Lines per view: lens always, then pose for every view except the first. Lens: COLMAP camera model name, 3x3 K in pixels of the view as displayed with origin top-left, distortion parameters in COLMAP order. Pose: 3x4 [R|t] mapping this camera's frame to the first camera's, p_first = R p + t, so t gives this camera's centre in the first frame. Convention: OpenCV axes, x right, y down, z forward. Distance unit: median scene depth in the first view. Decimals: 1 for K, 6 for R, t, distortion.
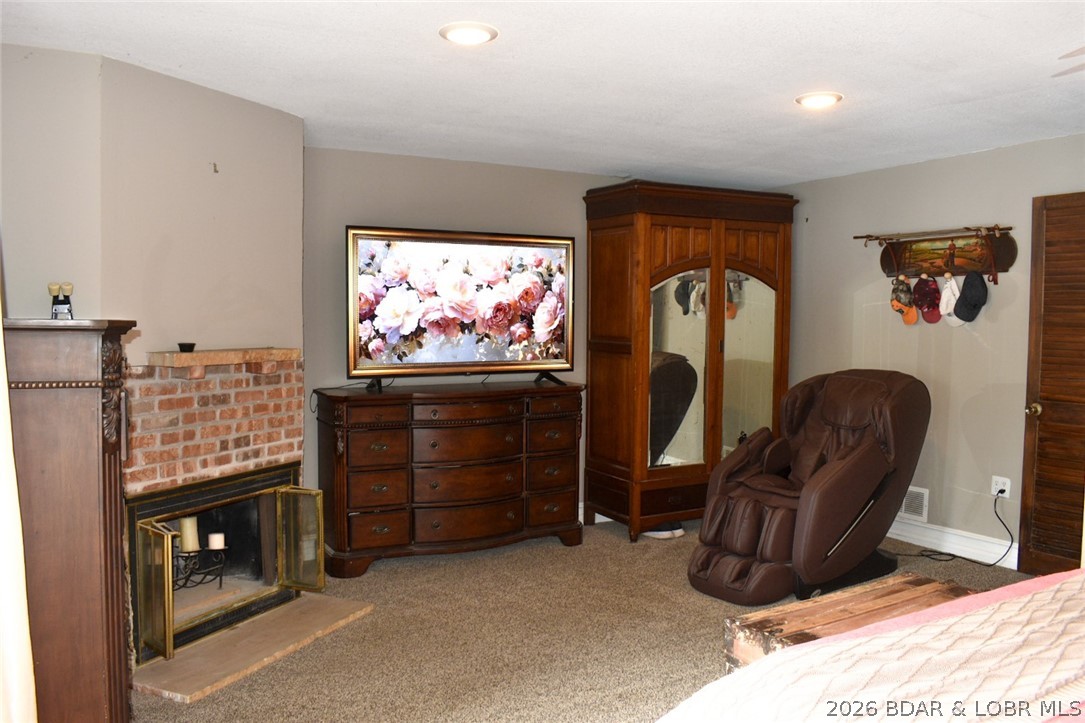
lens RADIAL K [[880.1, 0, 543.1], [0, 880.1, 362.0], [0, 0, 1]] dist [-0.097274, 0.013164]
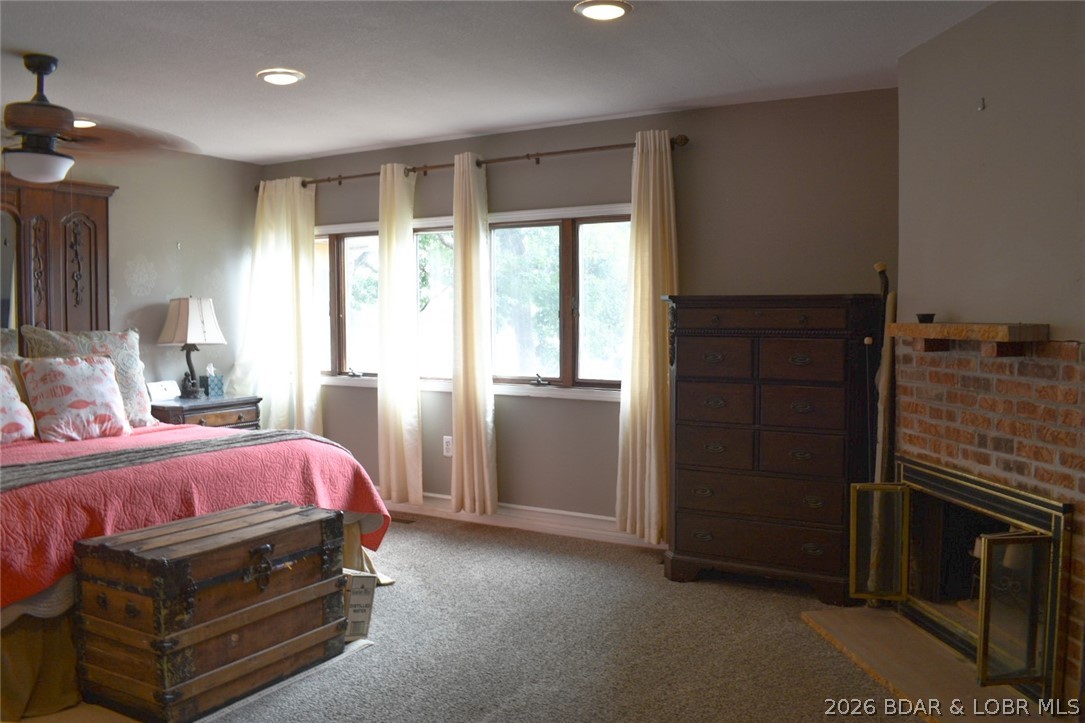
lens RADIAL K [[880.1, 0, 563.6], [0, 880.1, 349.3], [0, 0, 1]] dist [-0.097274, 0.013164]
pose [[-0.851759, 0.019078, -0.523586, 0.384365], [-0.025156, 0.996695, 0.077240, -0.041967], [0.523329, 0.078961, -0.848464, 1.442248]]
